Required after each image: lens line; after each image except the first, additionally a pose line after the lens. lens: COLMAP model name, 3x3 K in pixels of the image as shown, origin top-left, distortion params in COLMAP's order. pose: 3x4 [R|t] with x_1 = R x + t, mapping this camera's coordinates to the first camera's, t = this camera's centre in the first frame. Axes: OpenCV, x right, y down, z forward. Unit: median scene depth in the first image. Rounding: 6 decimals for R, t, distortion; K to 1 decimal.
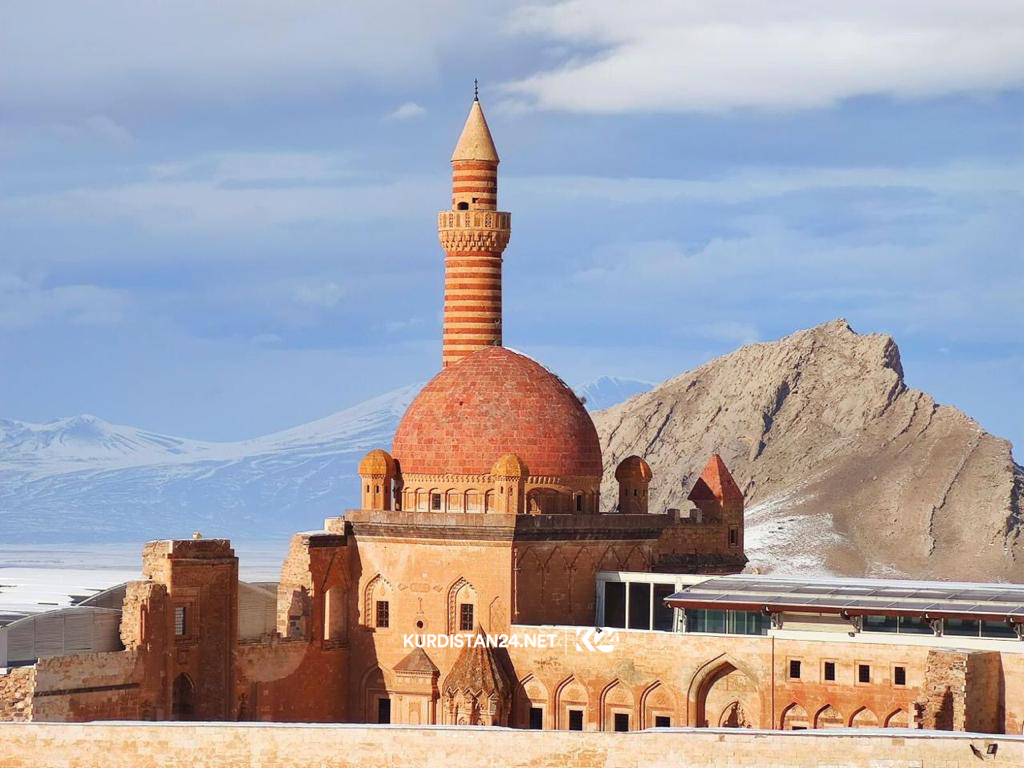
lens RADIAL K [[3658.2, 0, 510.6], [0, 3658.2, 411.5], [0, 0, 1]] dist [0.279408, 2.906366]
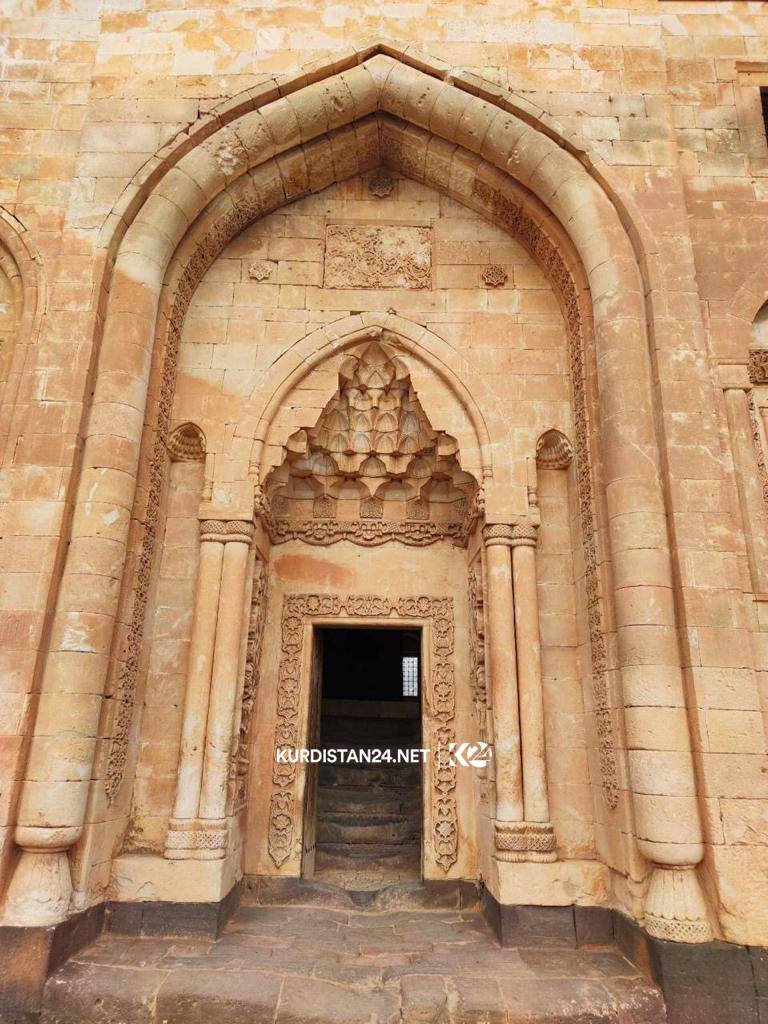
lens RADIAL K [[700.0, 0, 373.8], [0, 700.0, 510.1], [0, 0, 1]] dist [0.090546, -0.084868]
pose [[0.818848, 0.184173, 0.543662, 0.041806], [-0.014941, 0.953647, -0.300558, 0.097452], [-0.573816, 0.237988, 0.783643, 0.954055]]
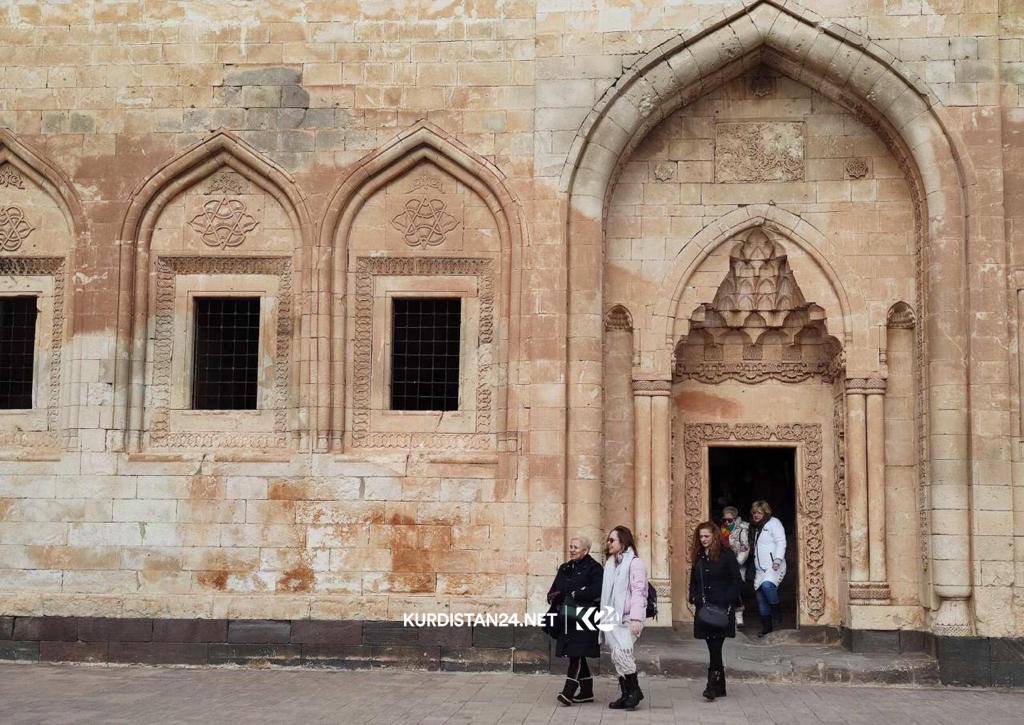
lens RADIAL K [[1499.2, 0, 512.3], [0, 1499.2, 374.8], [0, 0, 1]] dist [0.303682, -1.271002]
pose [[0.868698, 0.054367, 0.492350, -0.002718], [-0.004705, 0.994819, -0.101550, 0.097719], [-0.495320, 0.085900, 0.864453, 0.903074]]
